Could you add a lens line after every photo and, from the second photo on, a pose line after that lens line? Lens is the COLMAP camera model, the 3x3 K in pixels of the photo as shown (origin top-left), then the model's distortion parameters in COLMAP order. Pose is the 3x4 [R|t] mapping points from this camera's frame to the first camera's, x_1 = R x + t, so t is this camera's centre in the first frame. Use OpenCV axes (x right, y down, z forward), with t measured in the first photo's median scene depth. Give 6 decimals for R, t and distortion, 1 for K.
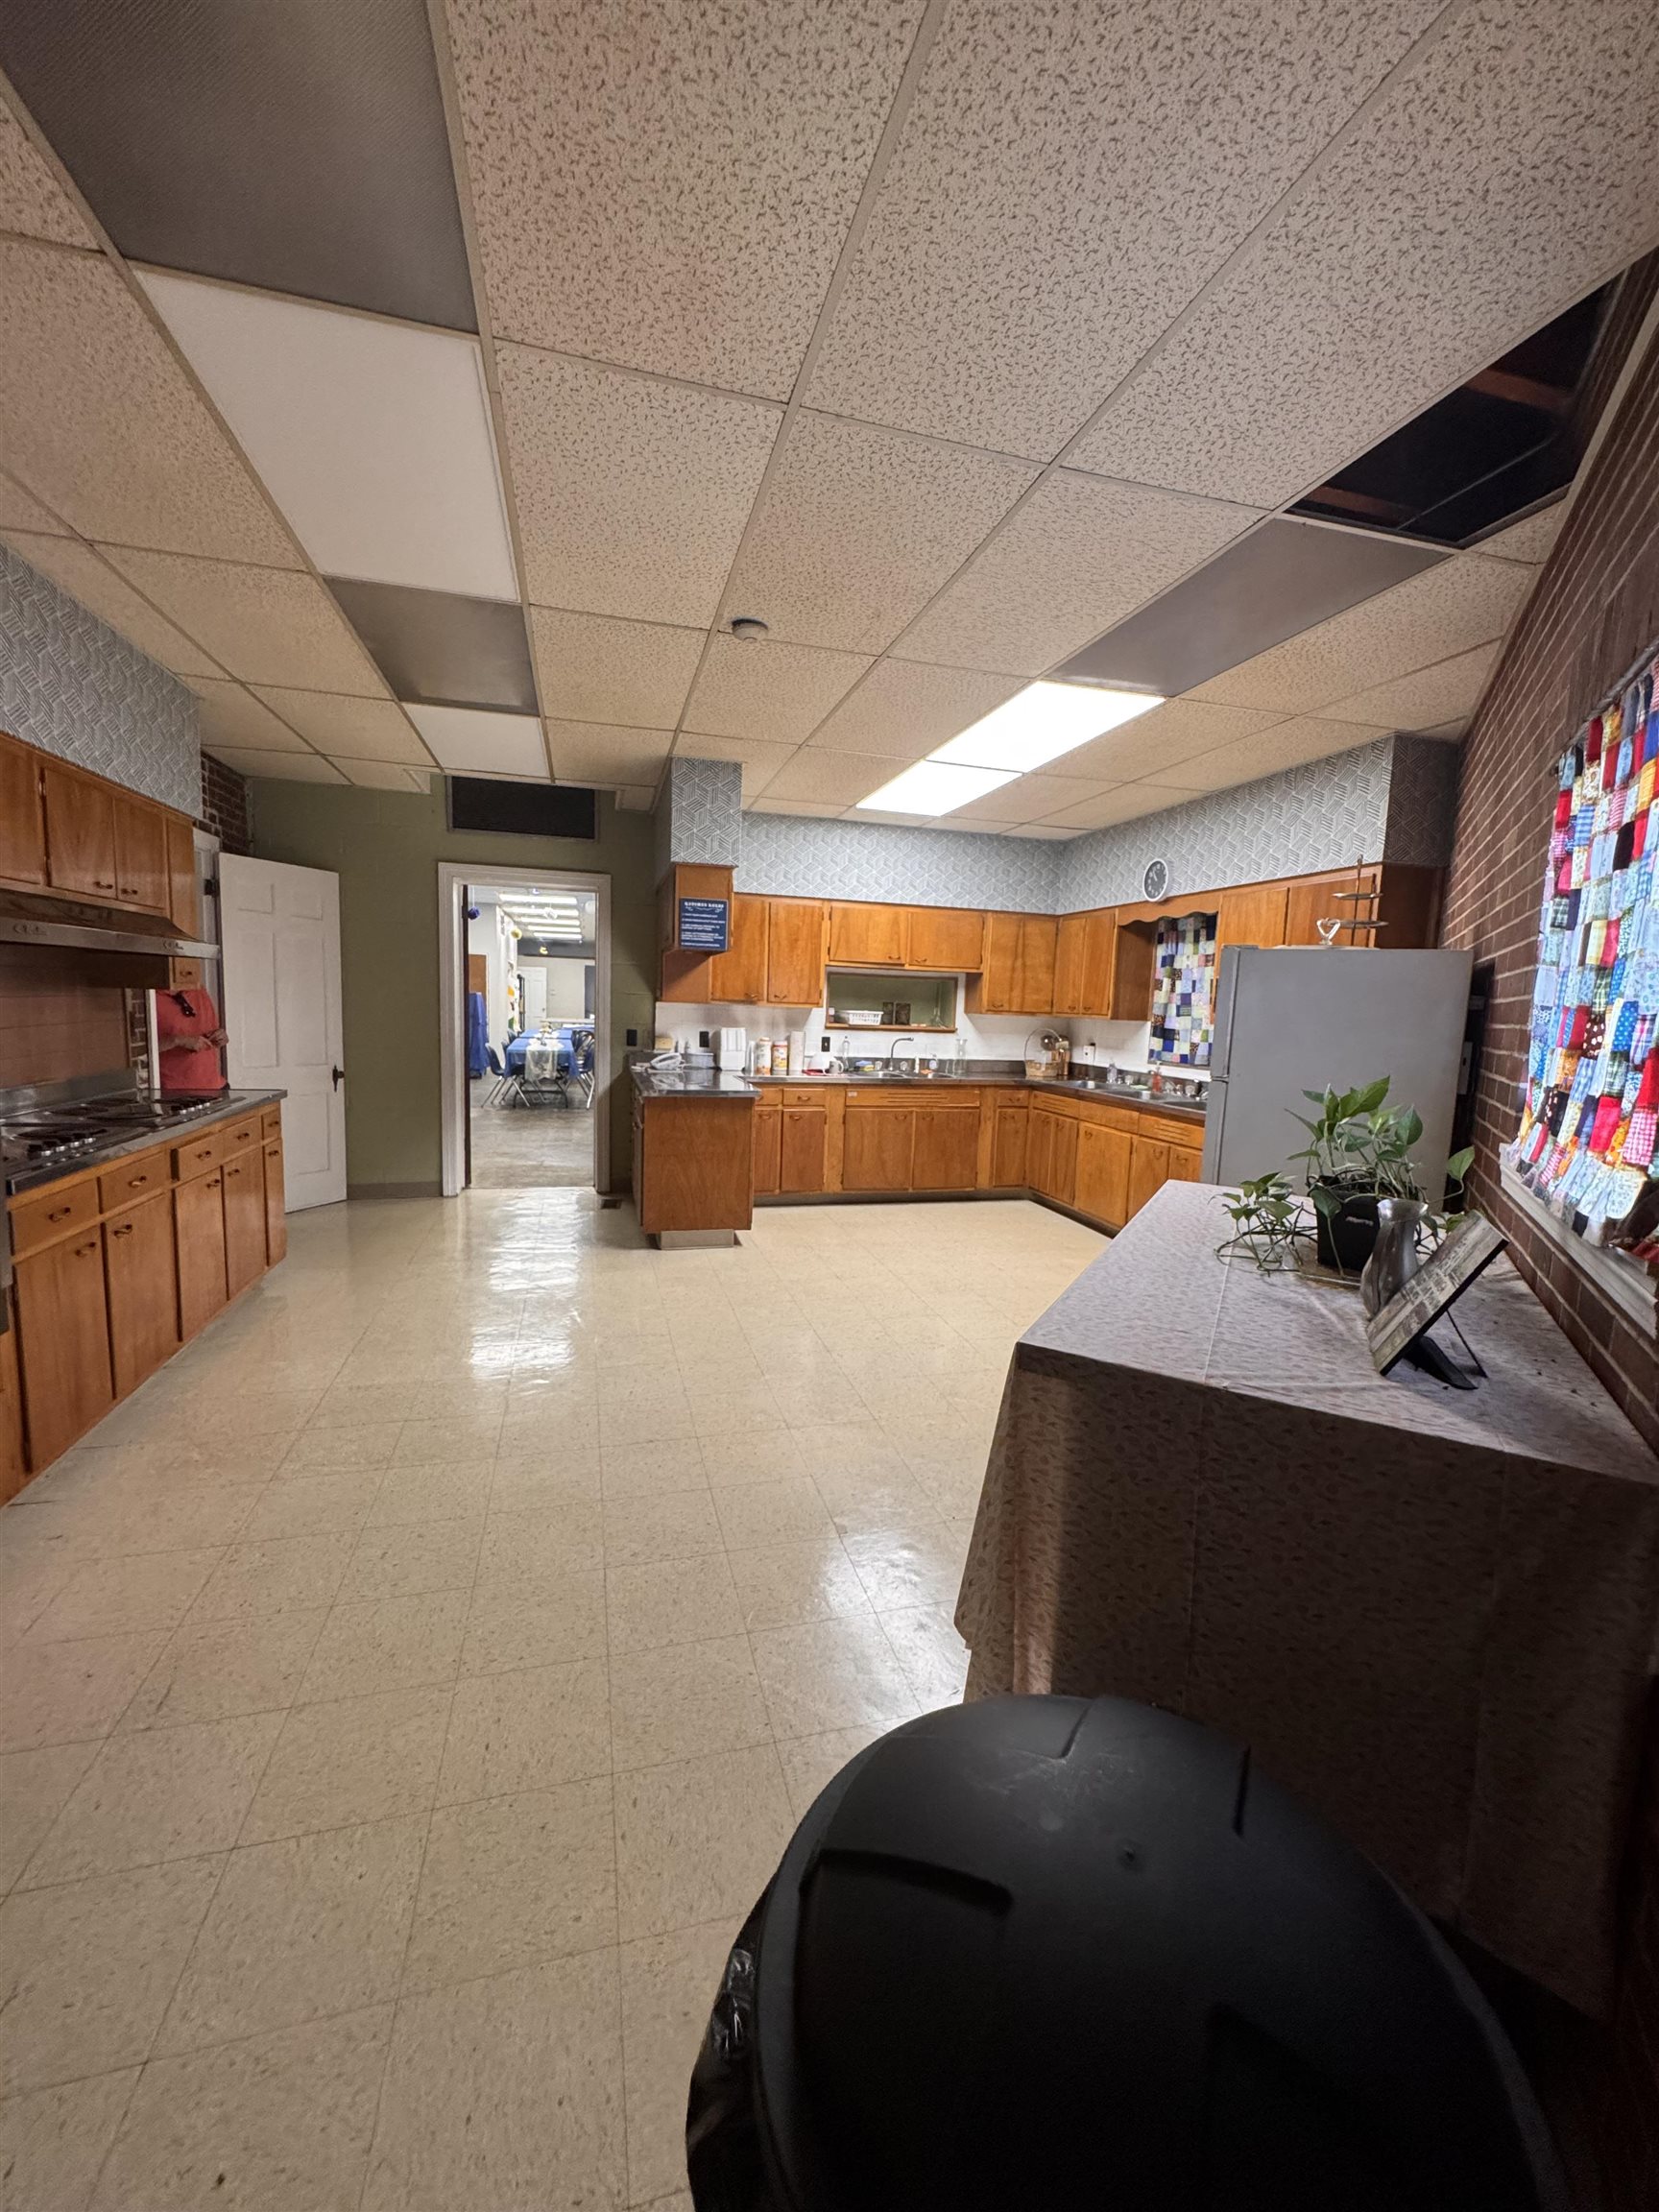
lens RADIAL K [[885.9, 0, 829.5], [0, 885.9, 1106.0], [0, 0, 1]] dist [-0.000550, 0.000173]
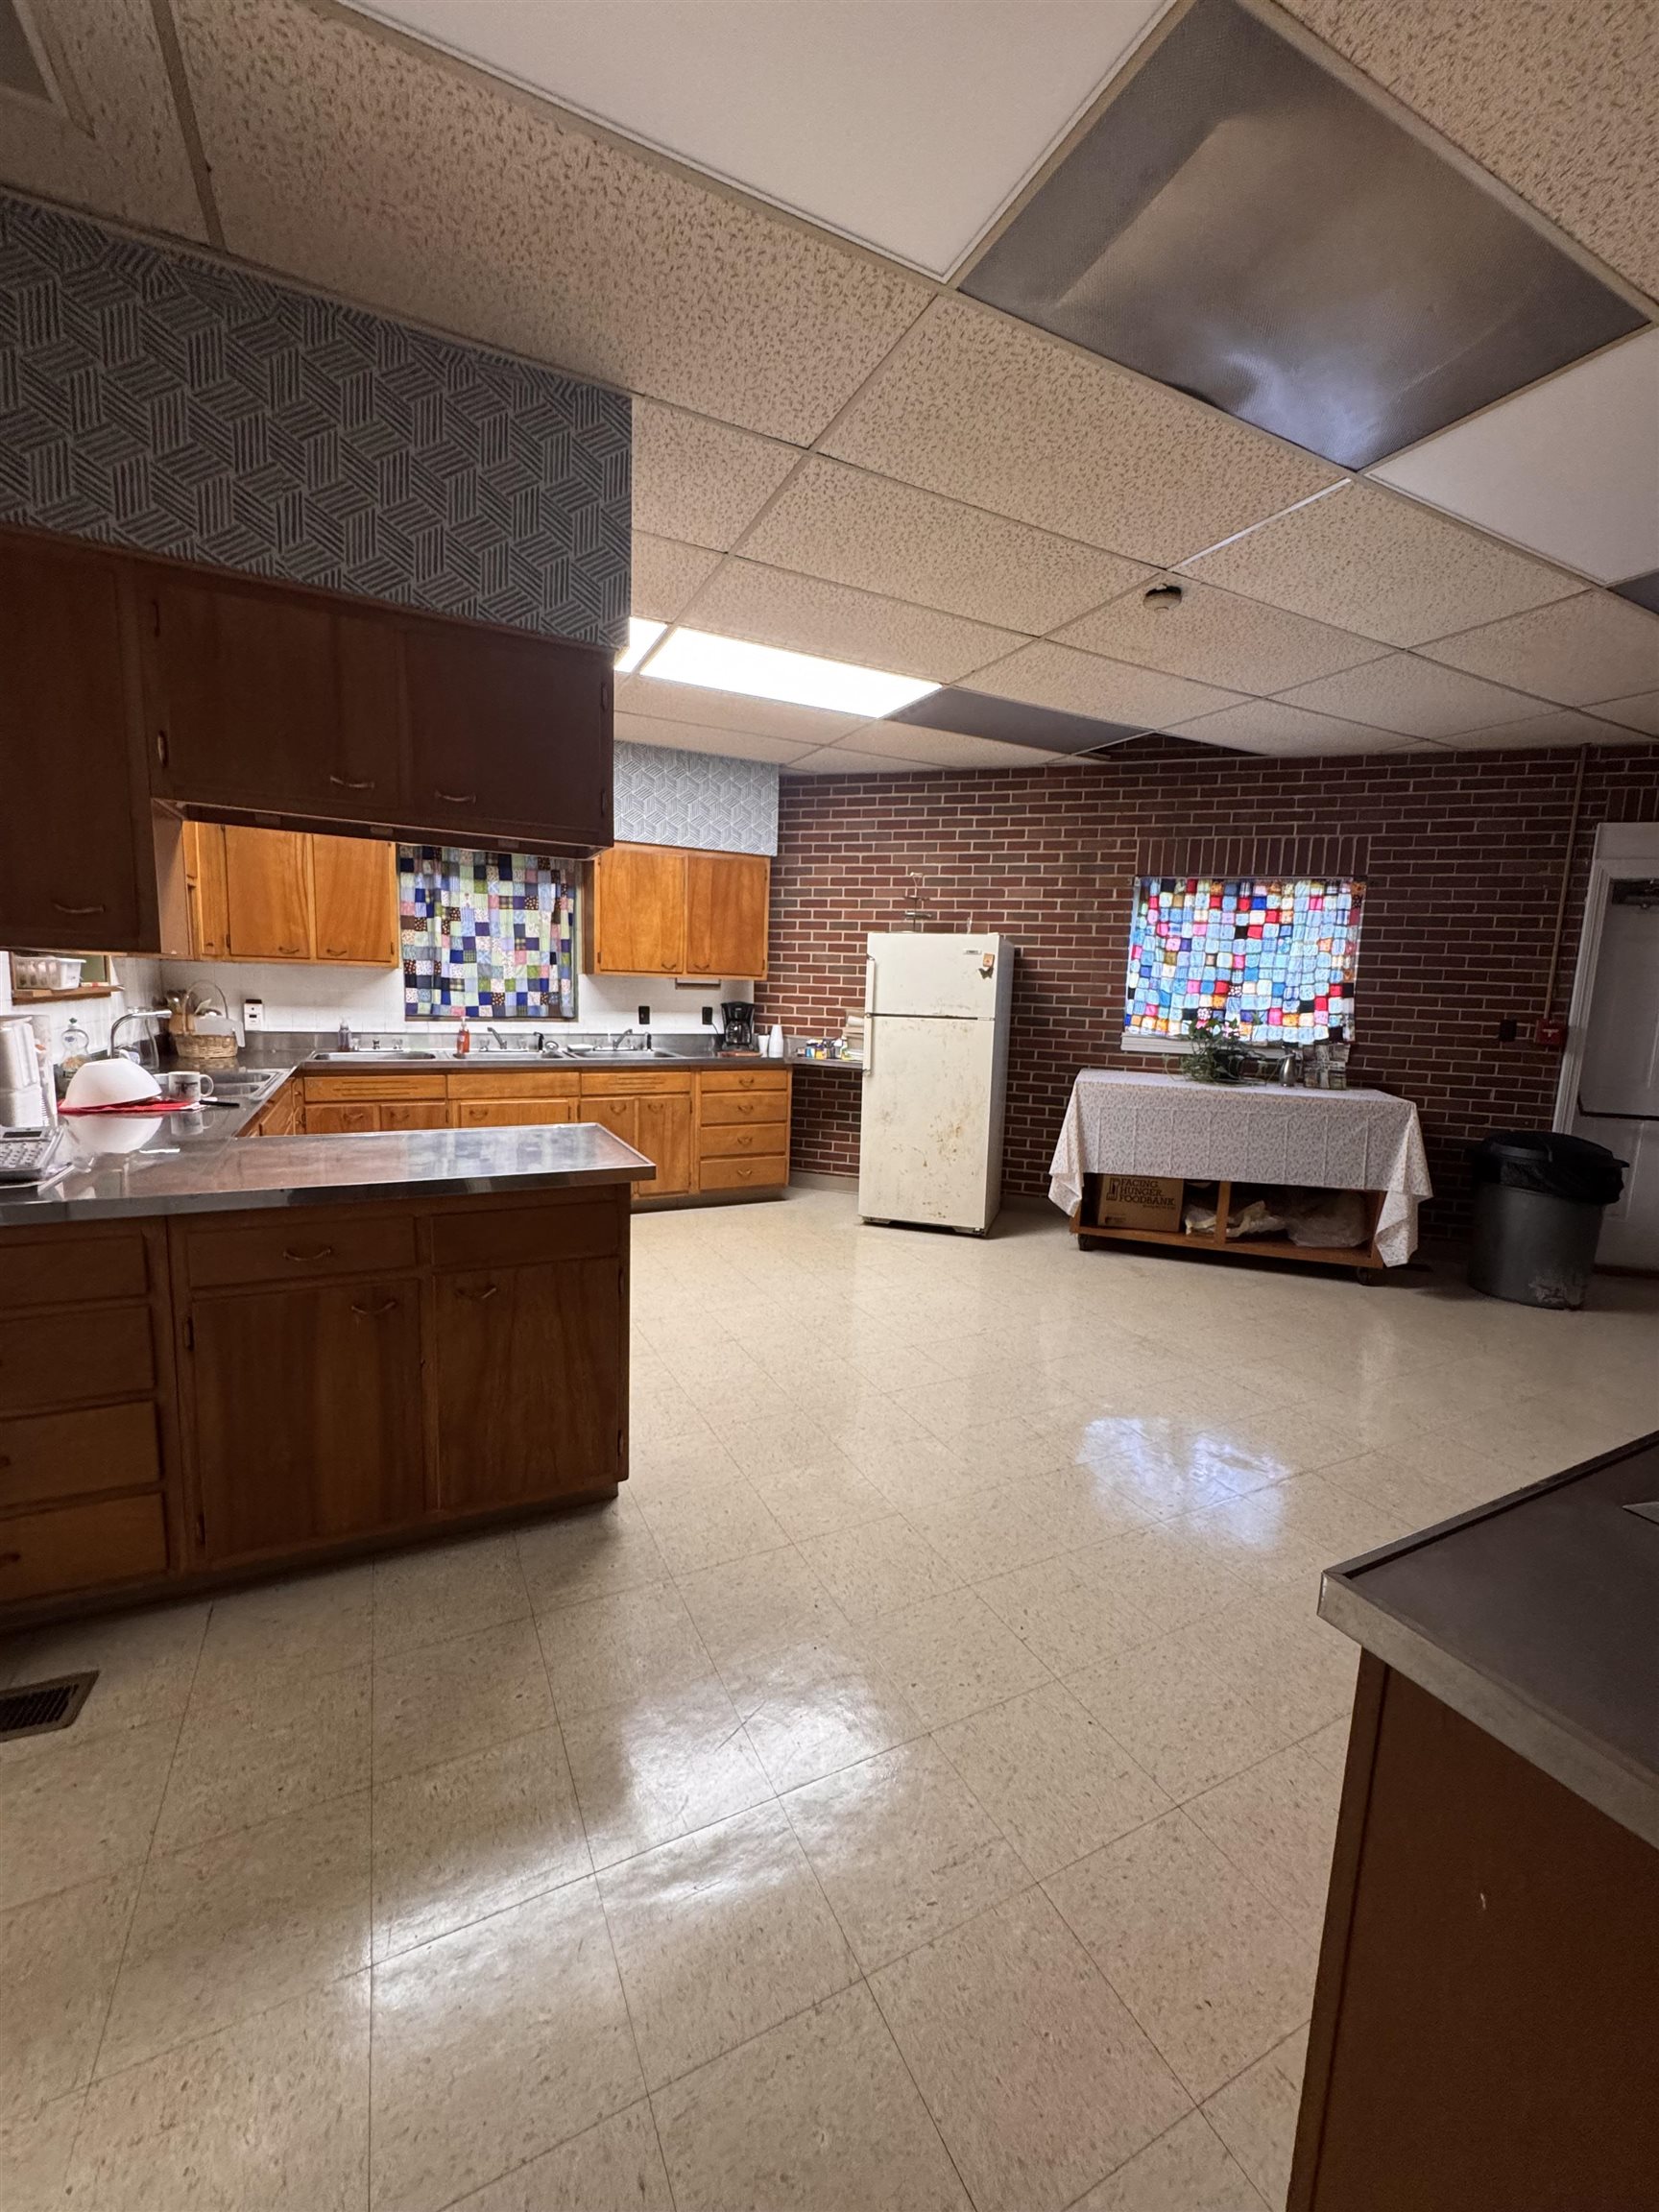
lens RADIAL K [[885.9, 0, 829.5], [0, 885.9, 1106.0], [0, 0, 1]] dist [-0.000550, 0.000173]
pose [[-0.197377, -0.181869, 0.963310, -0.532016], [0.075236, 0.976932, 0.199856, -0.108254], [-0.977436, 0.111923, -0.179141, 0.799985]]
